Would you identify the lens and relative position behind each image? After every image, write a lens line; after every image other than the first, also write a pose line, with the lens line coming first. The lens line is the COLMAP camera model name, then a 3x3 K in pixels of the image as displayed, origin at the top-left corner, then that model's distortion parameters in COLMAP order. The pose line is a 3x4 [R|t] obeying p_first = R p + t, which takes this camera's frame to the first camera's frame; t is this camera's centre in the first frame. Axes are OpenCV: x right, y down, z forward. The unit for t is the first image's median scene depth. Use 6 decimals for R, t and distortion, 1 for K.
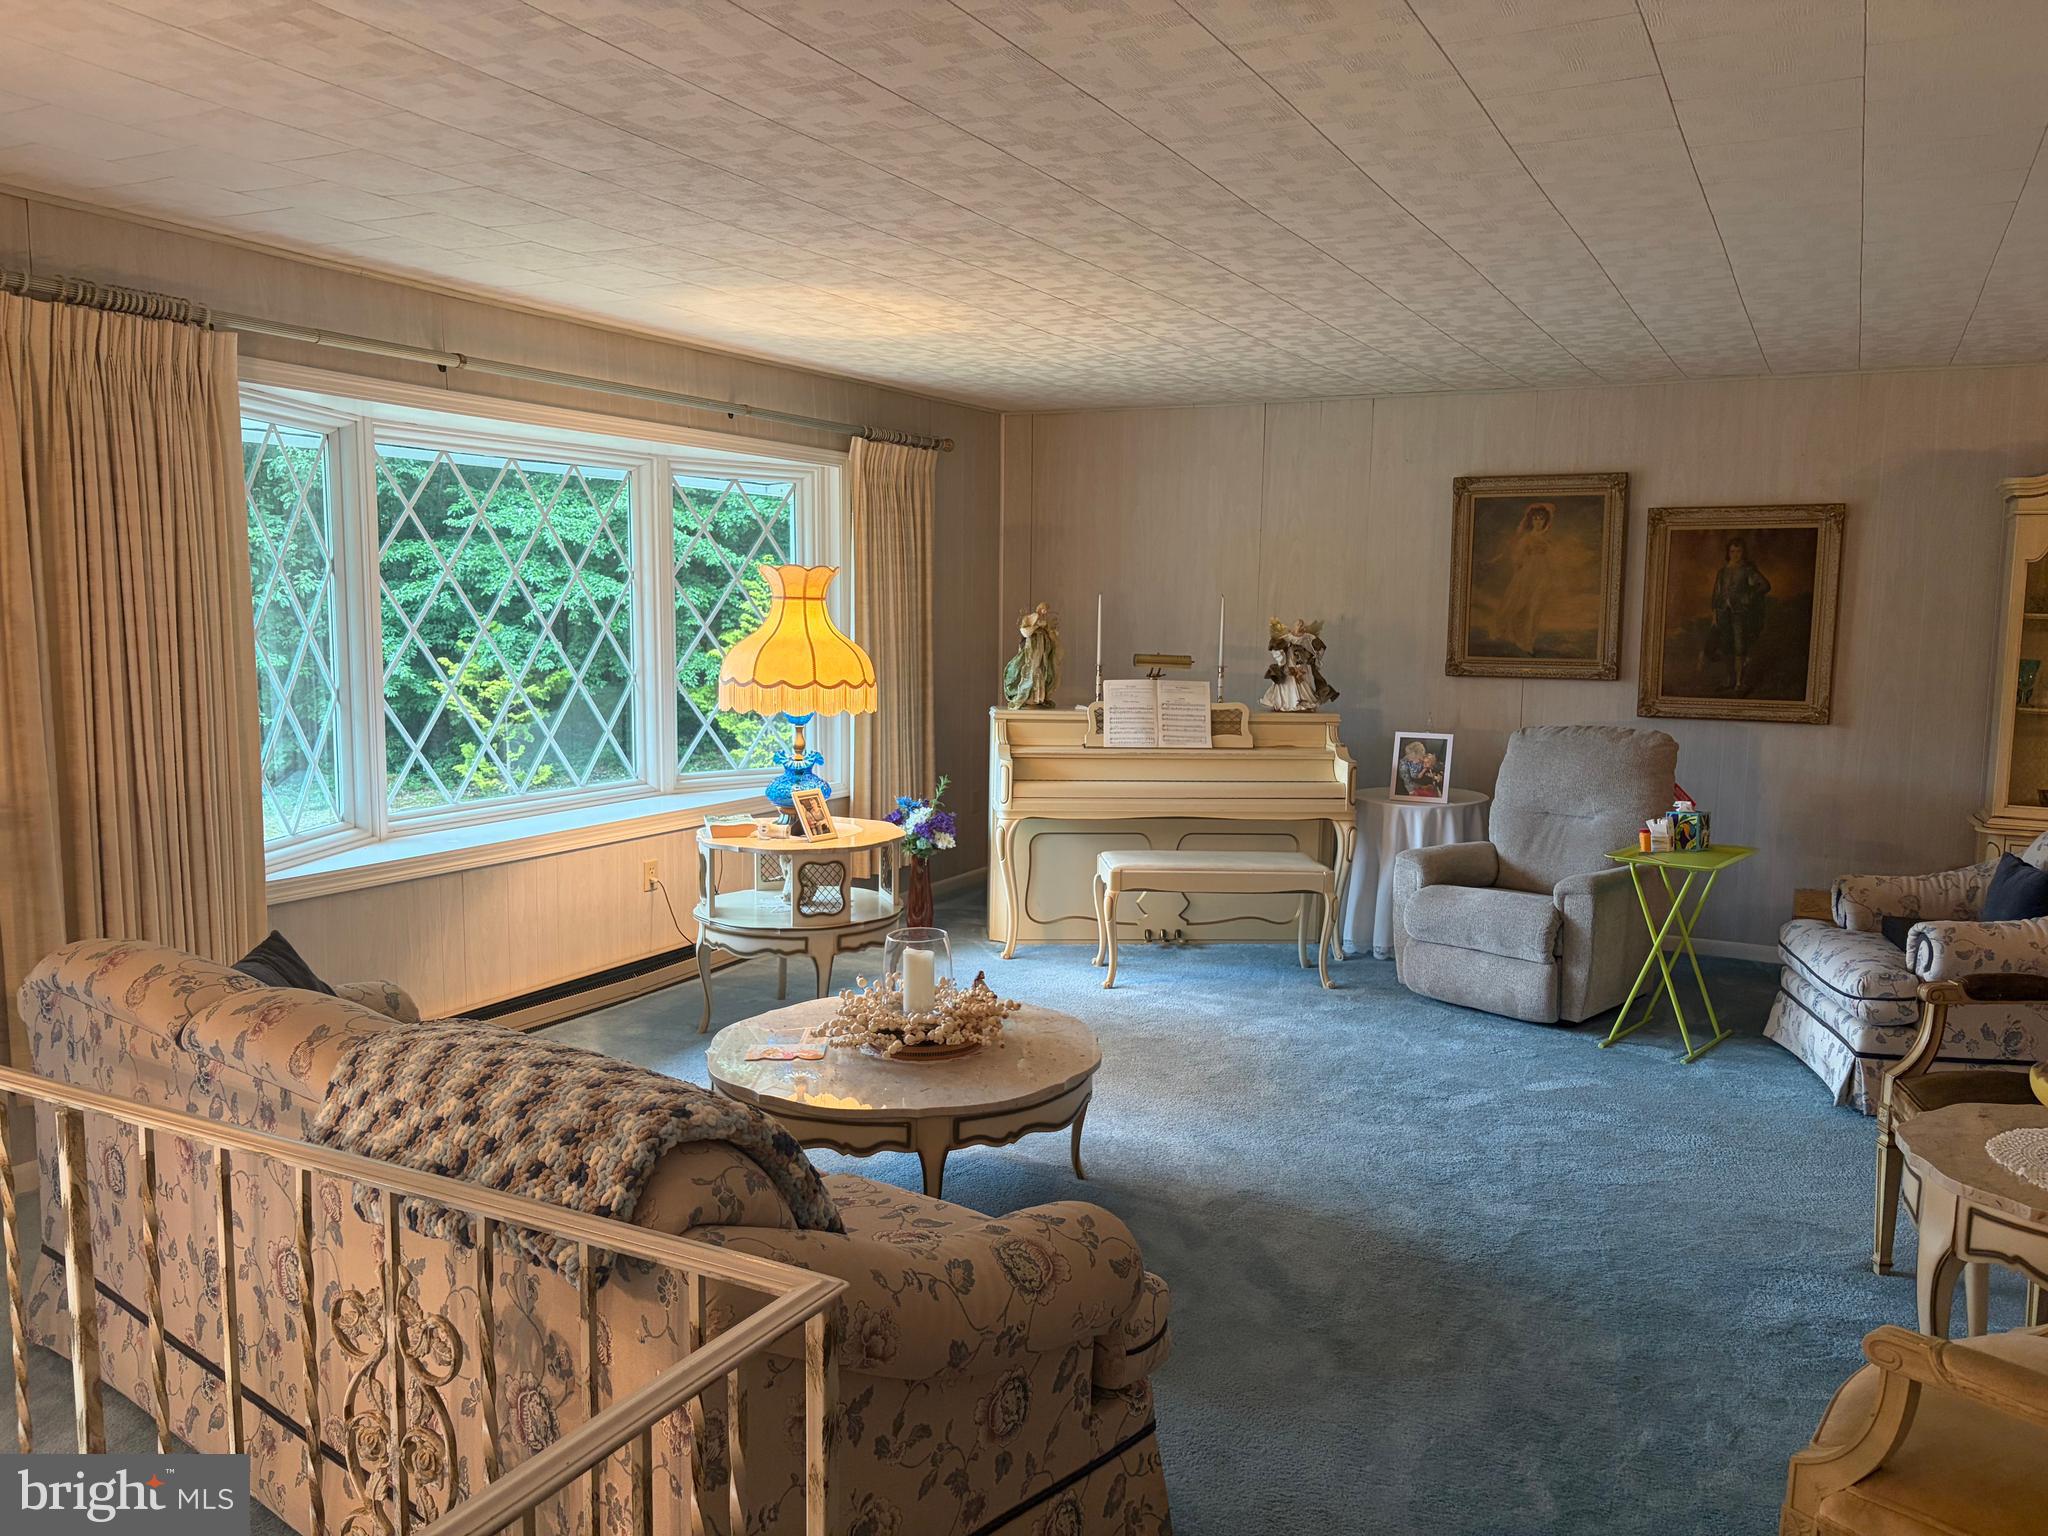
lens RADIAL K [[1539.3, 0, 1014.4], [0, 1539.3, 775.1], [0, 0, 1]] dist [0.042394, -0.053047]
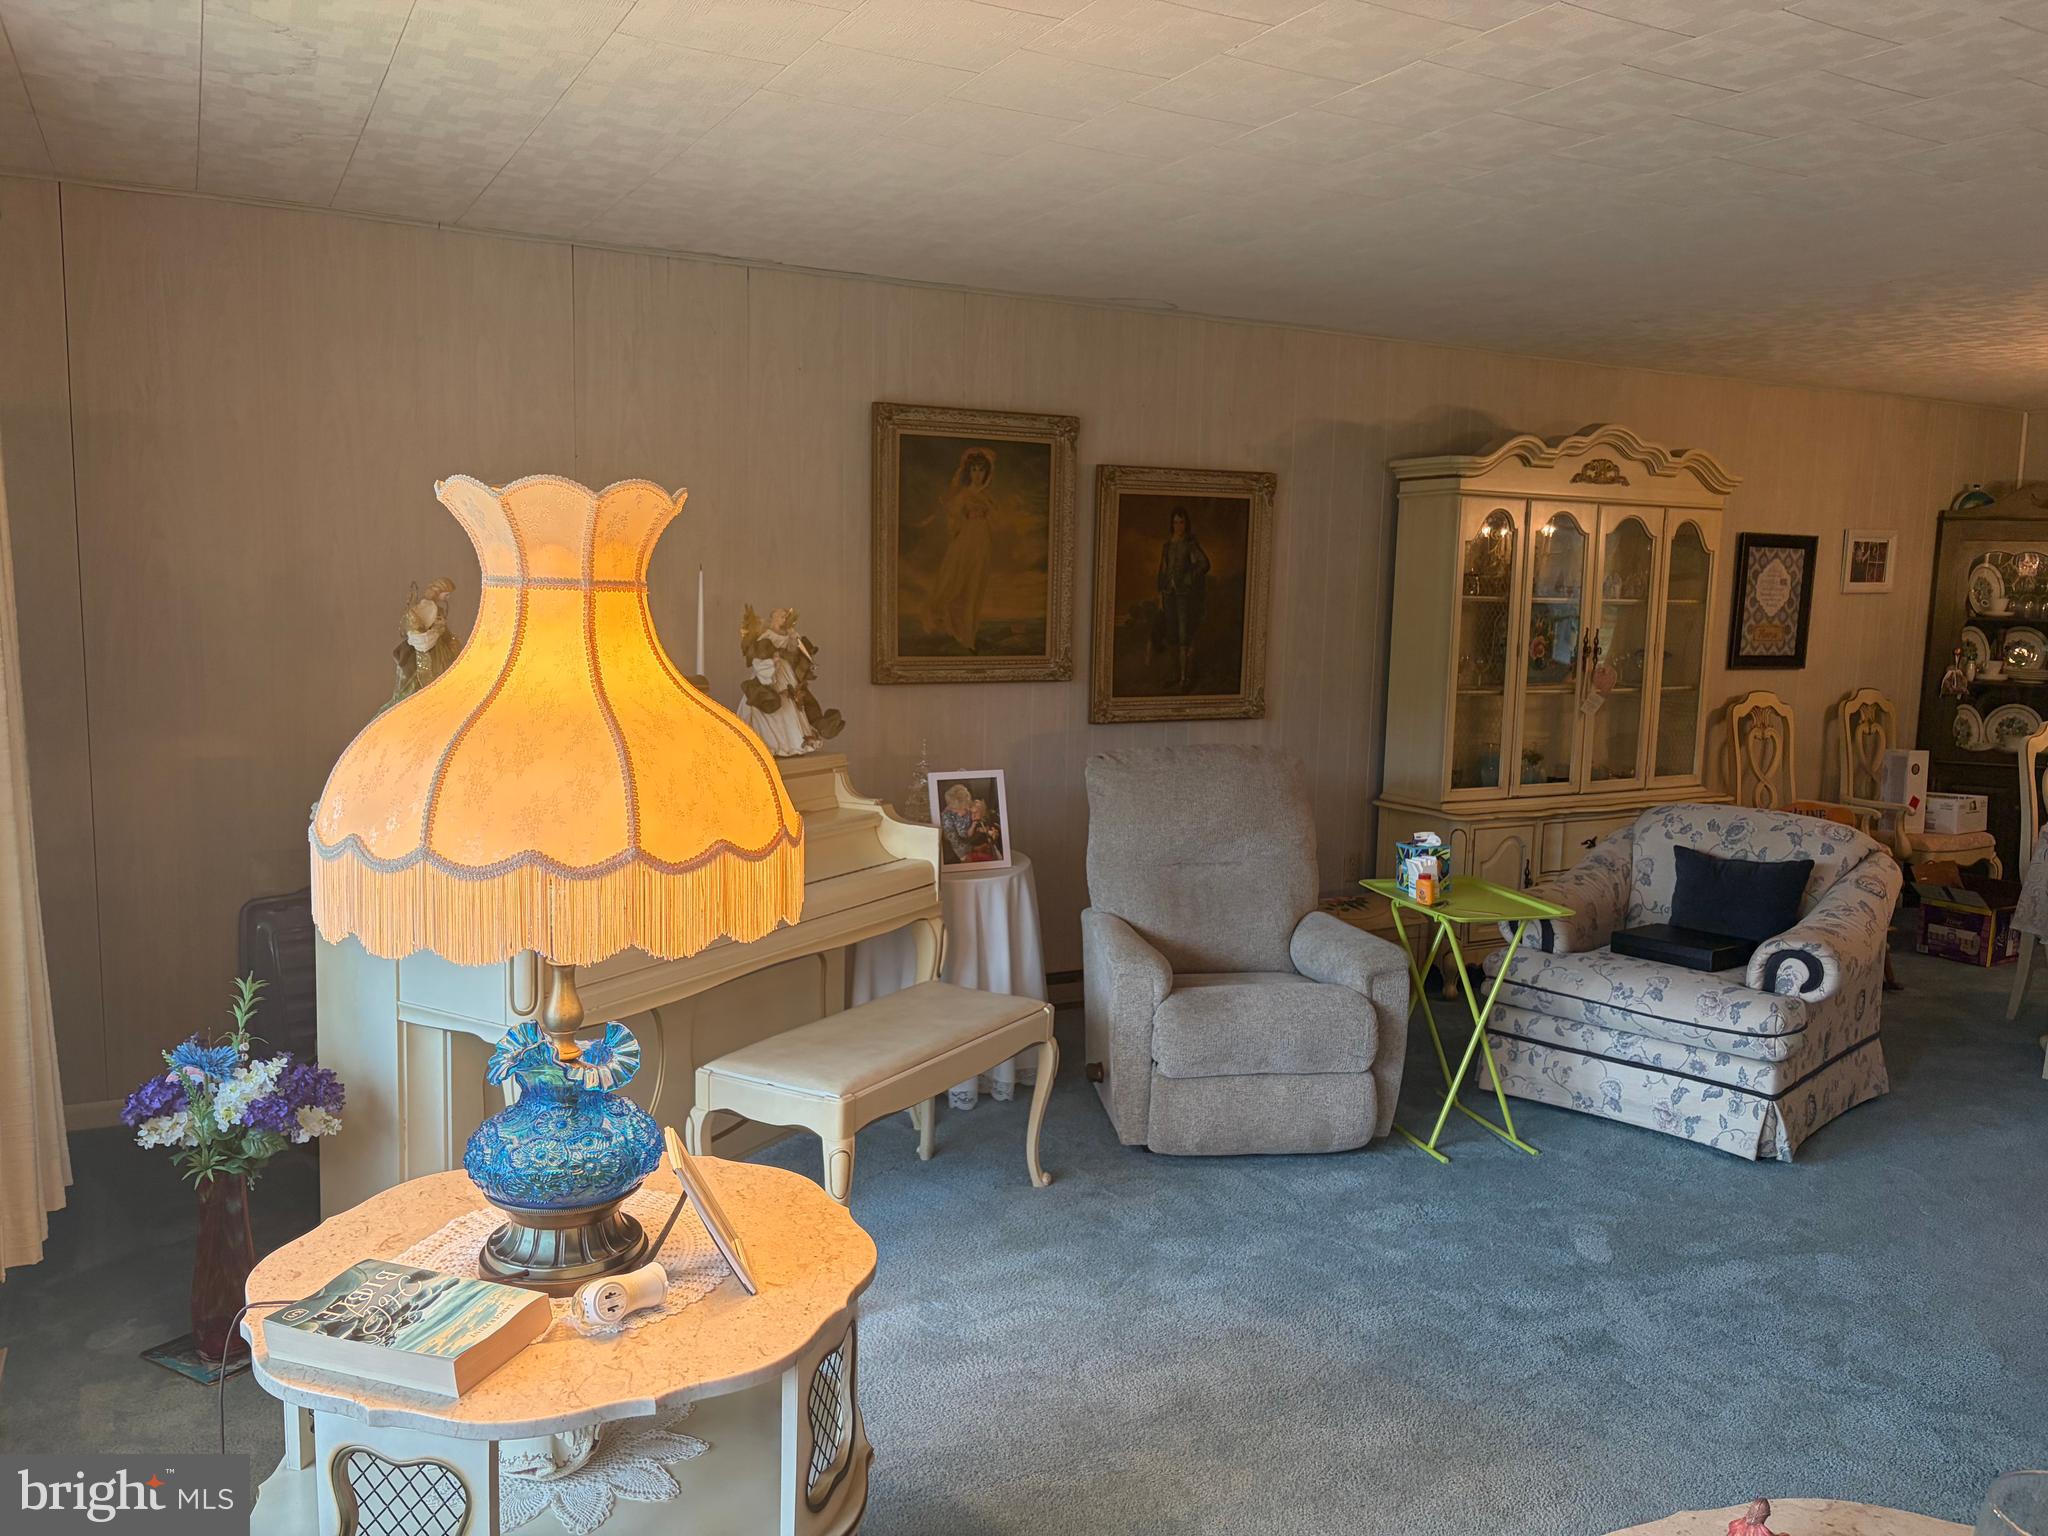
lens RADIAL K [[1539.3, 0, 1012.3], [0, 1539.3, 782.6], [0, 0, 1]] dist [0.042394, -0.053047]
pose [[0.567920, -0.105446, 0.816301, -0.287822], [0.083933, 0.994009, 0.070008, -0.069015], [-0.818793, 0.028756, 0.573368, 0.589831]]
